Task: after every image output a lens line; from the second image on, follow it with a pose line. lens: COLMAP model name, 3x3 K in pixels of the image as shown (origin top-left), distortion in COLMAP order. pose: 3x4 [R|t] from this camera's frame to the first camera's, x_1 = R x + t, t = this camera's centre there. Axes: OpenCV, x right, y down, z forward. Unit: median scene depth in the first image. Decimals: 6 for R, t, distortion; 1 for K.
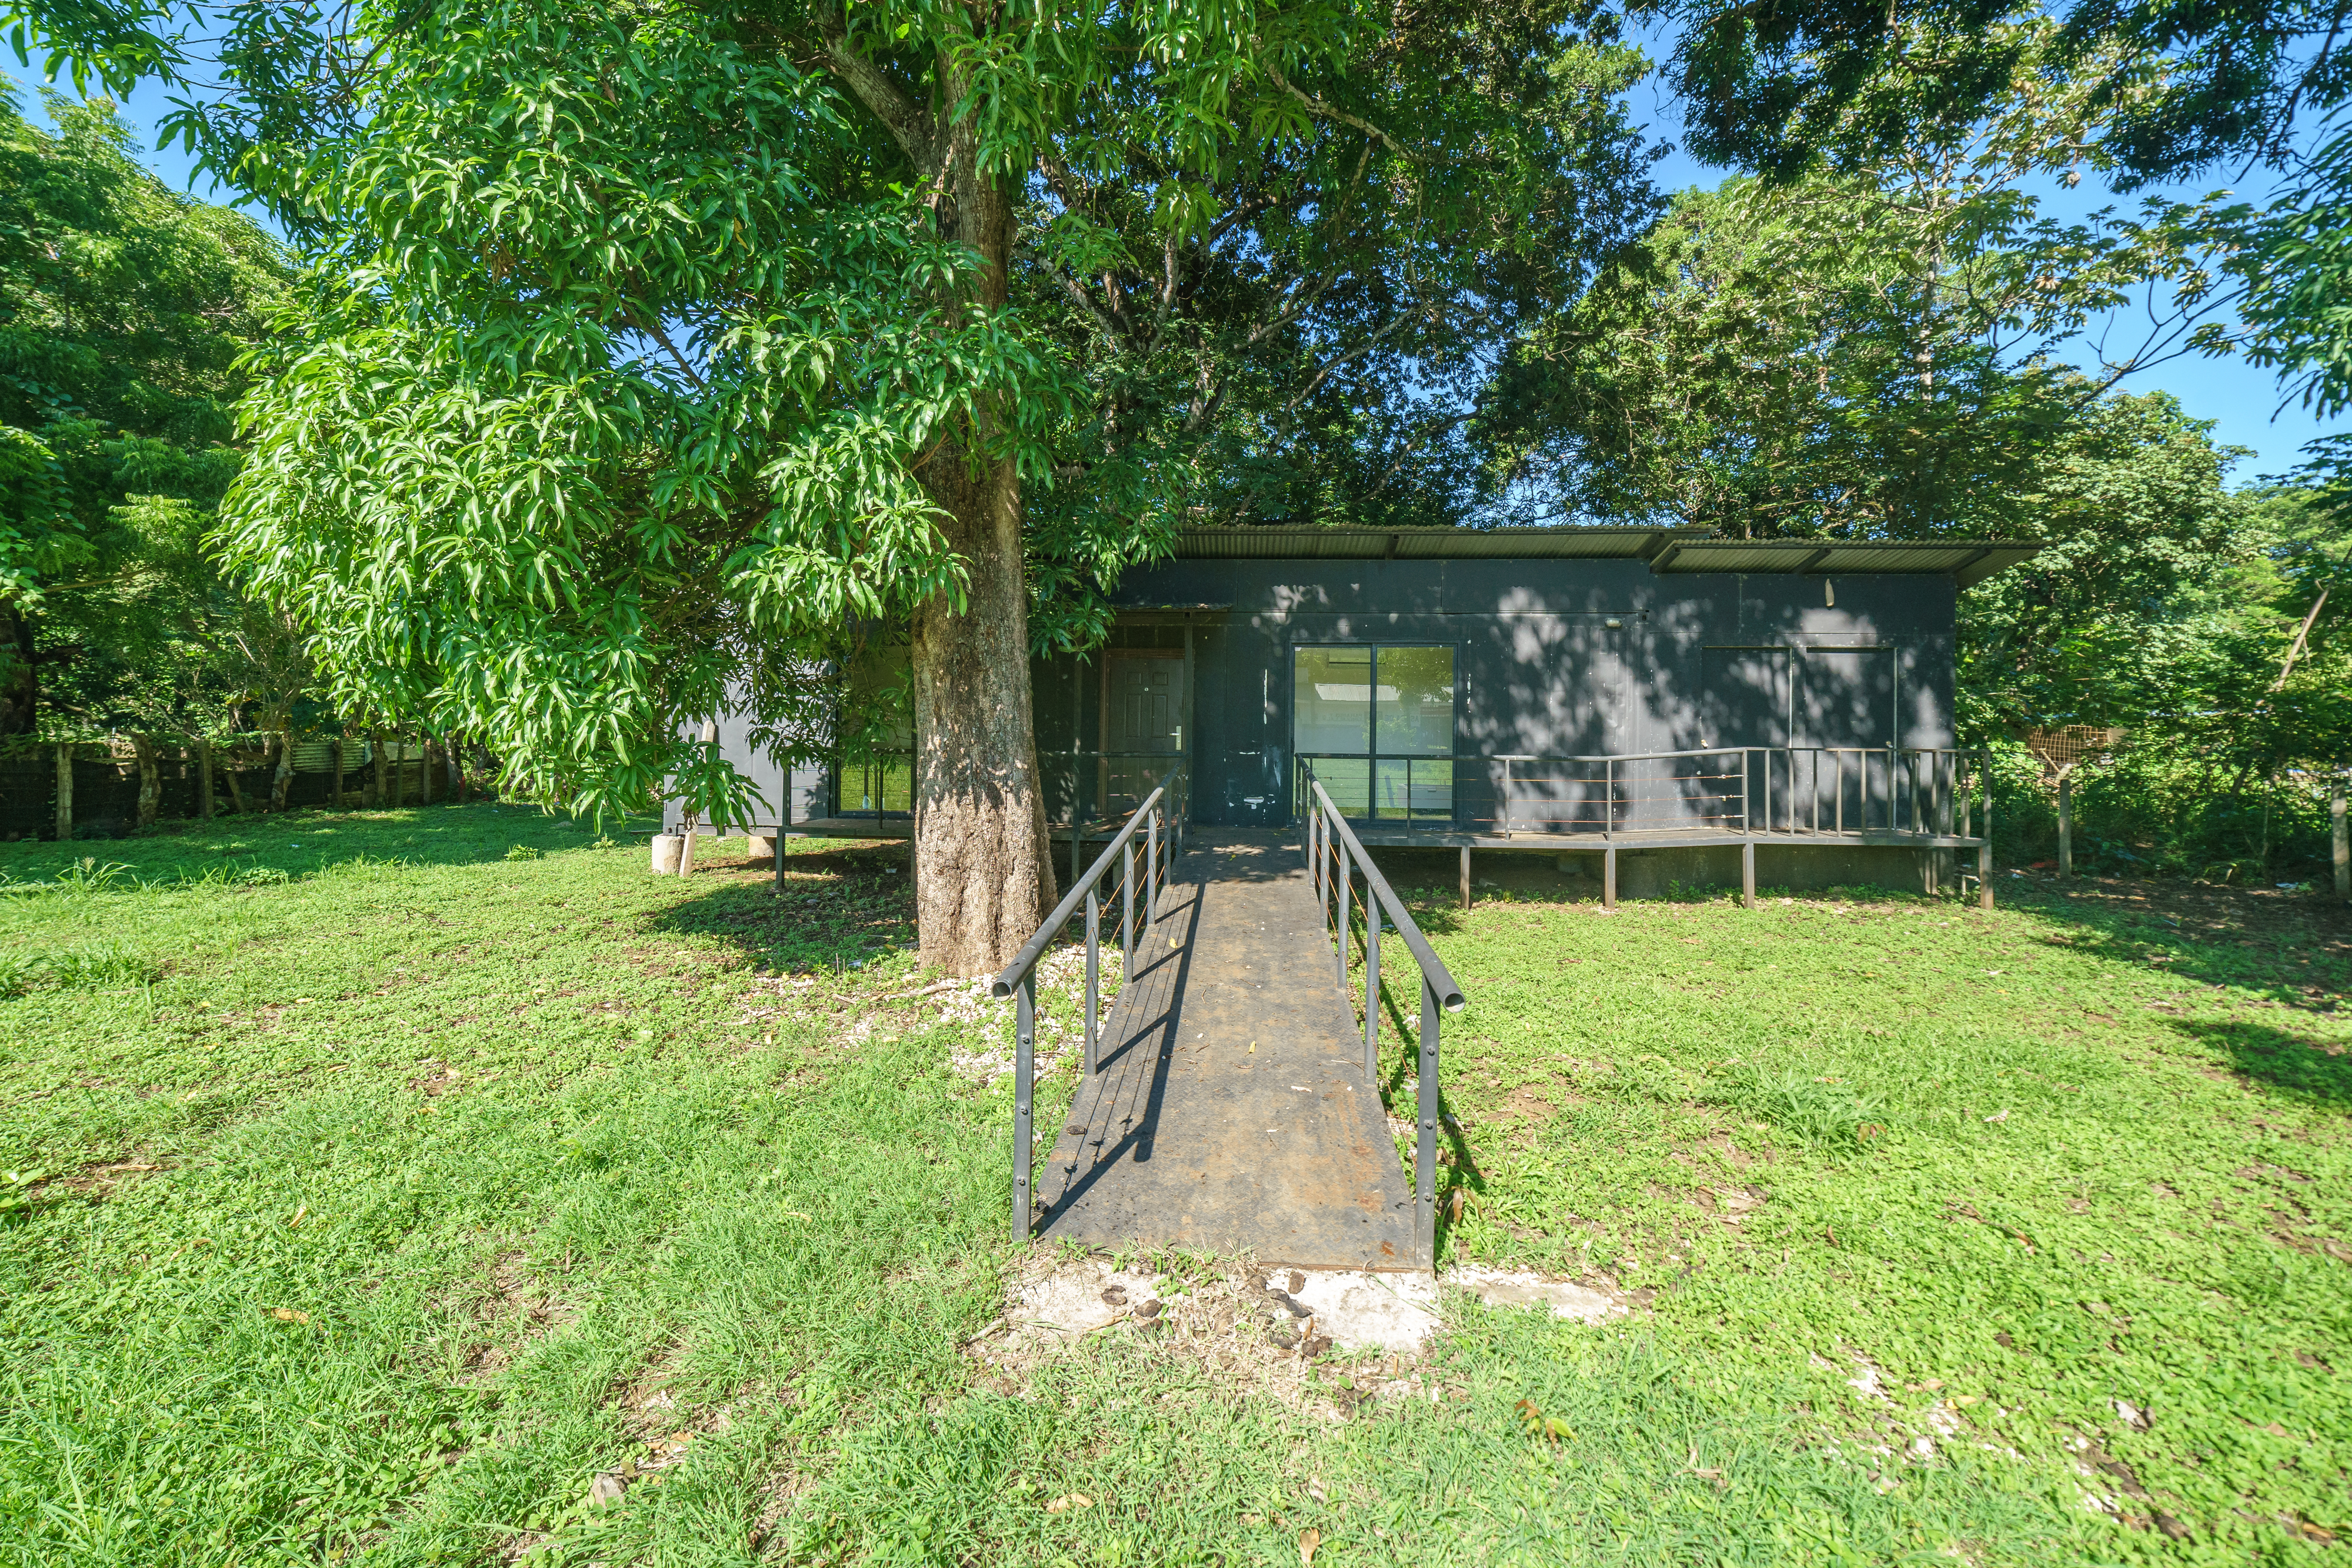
lens RADIAL K [[919.1, 0, 1176.4], [0, 919.1, 745.6], [0, 0, 1]] dist [-0.000229, 0.000009]
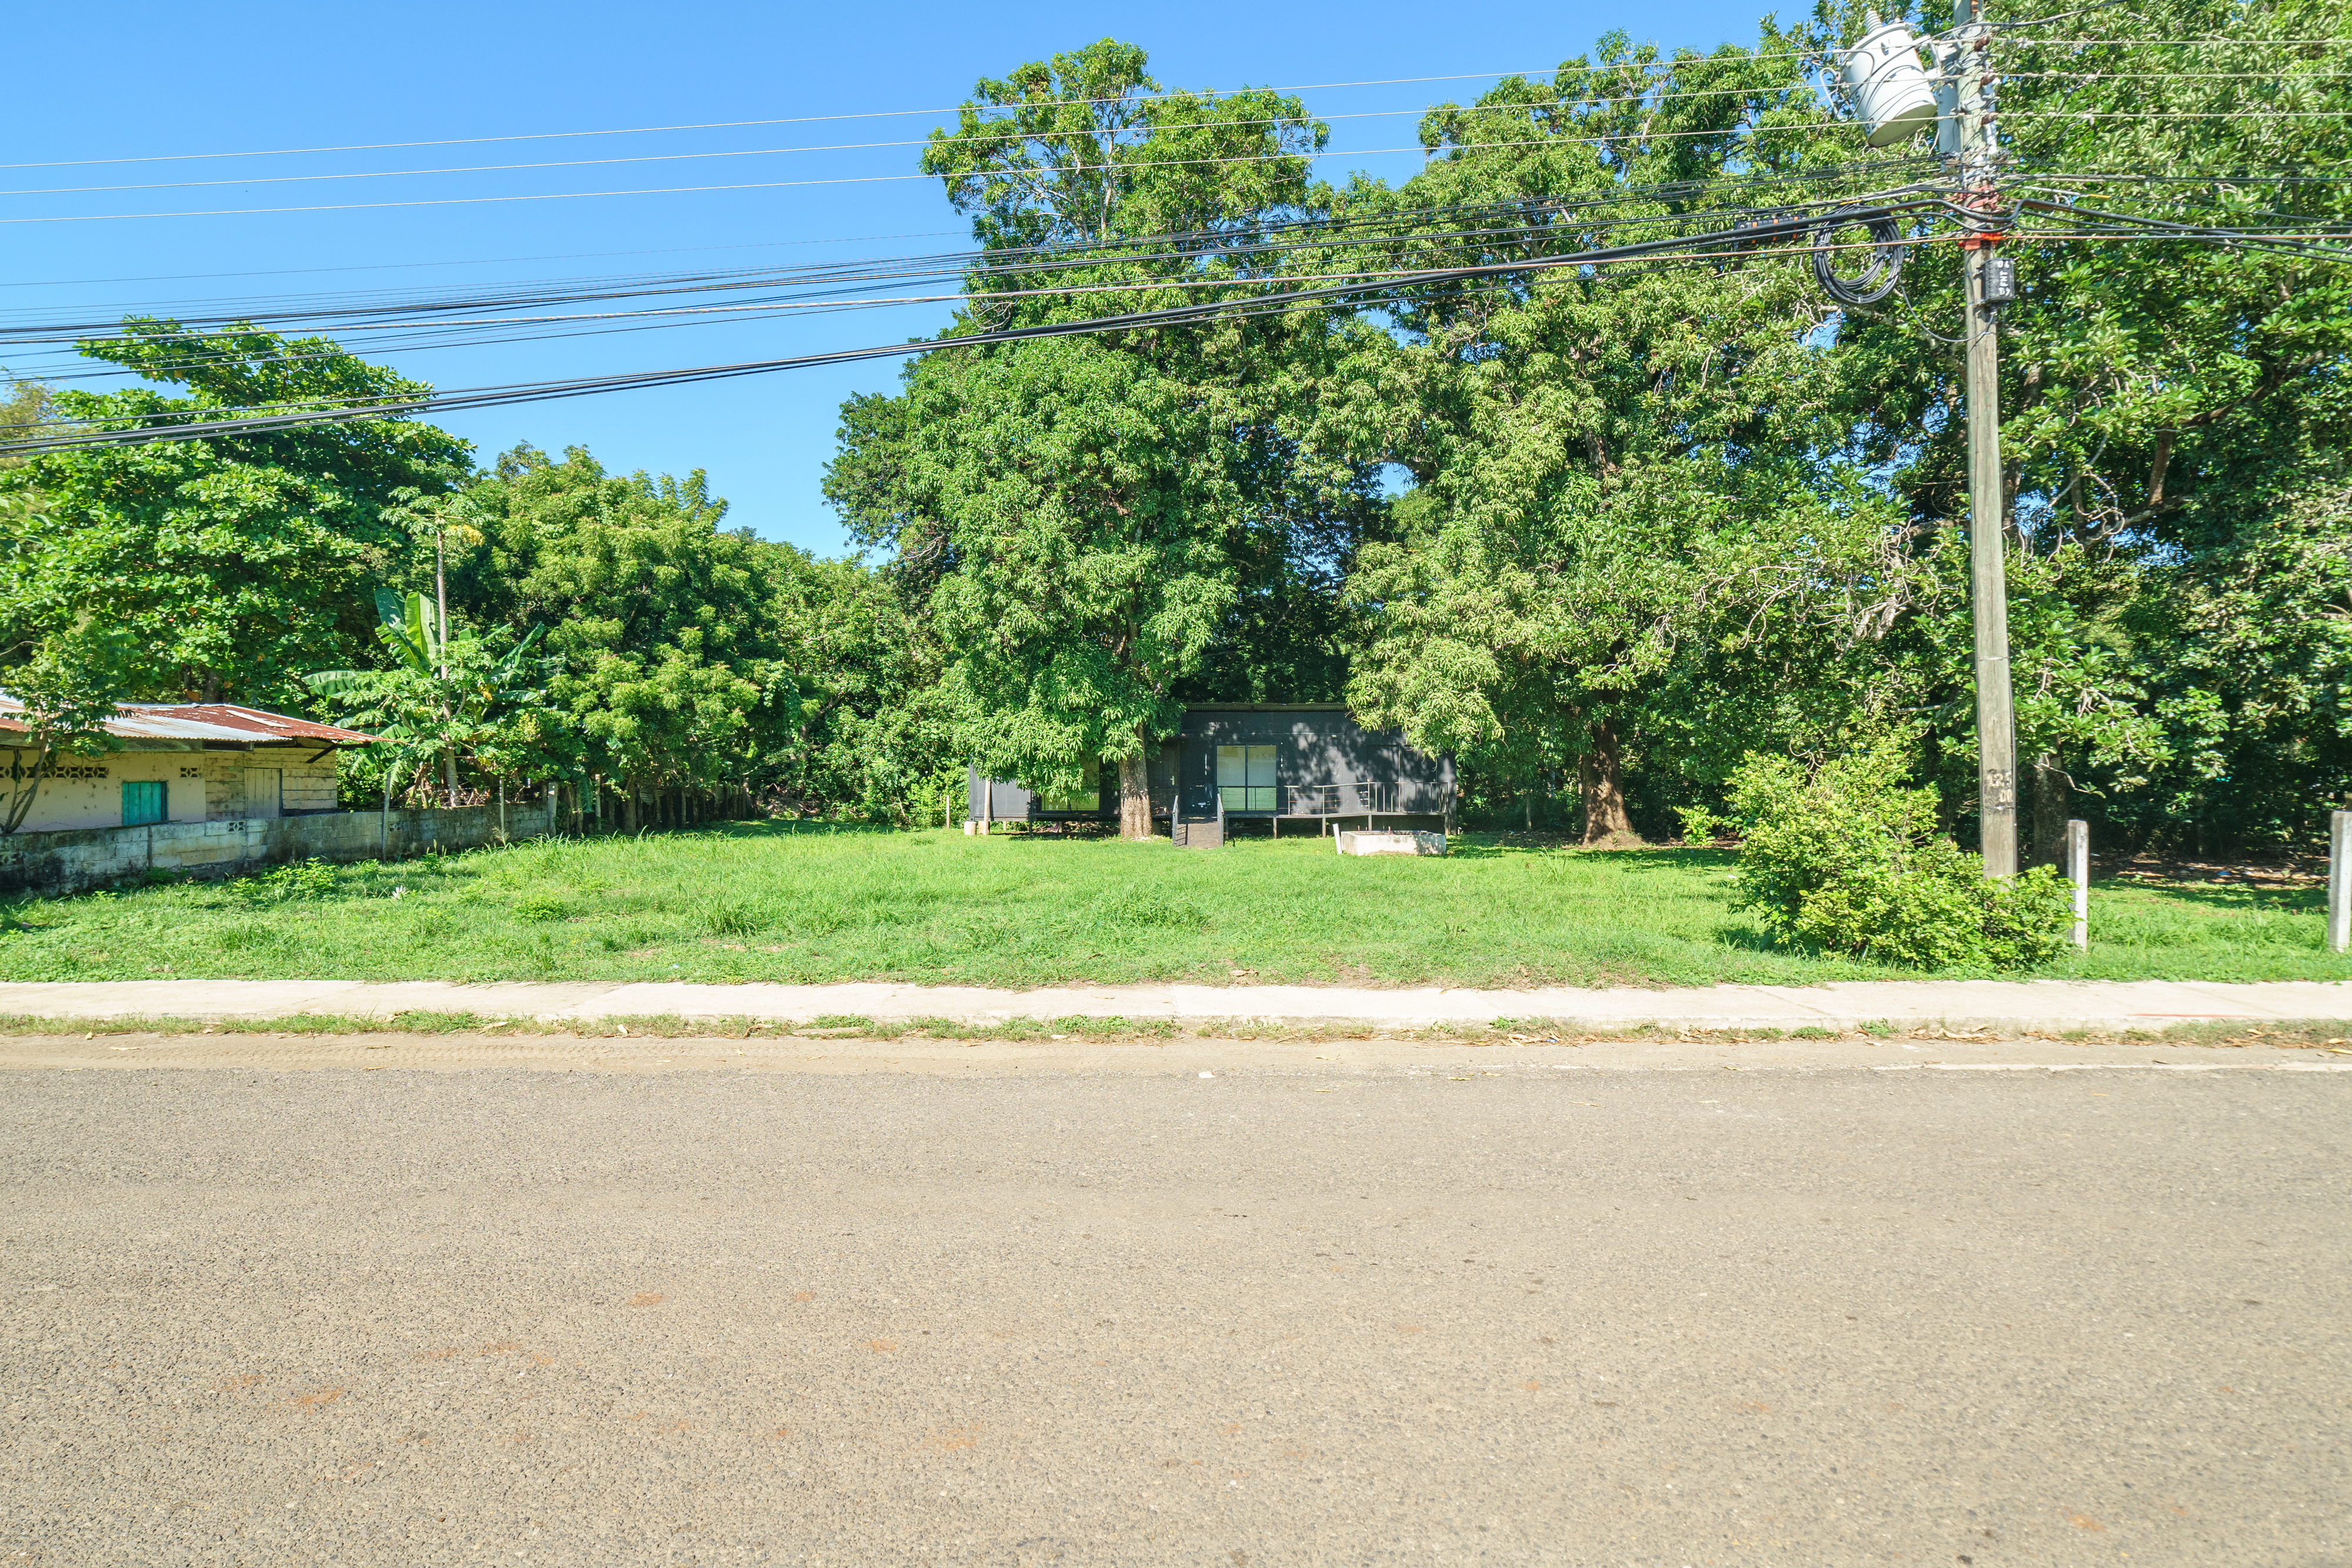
lens RADIAL K [[1059.0, 0, 1176.0], [0, 1059.0, 784.0], [0, 0, 1]] dist [0.001108, 0.000142]
pose [[0.997553, -0.010050, 0.069195, -0.203675], [0.008586, 0.999734, 0.021420, -0.060945], [-0.069392, -0.020774, 0.997373, -2.067586]]
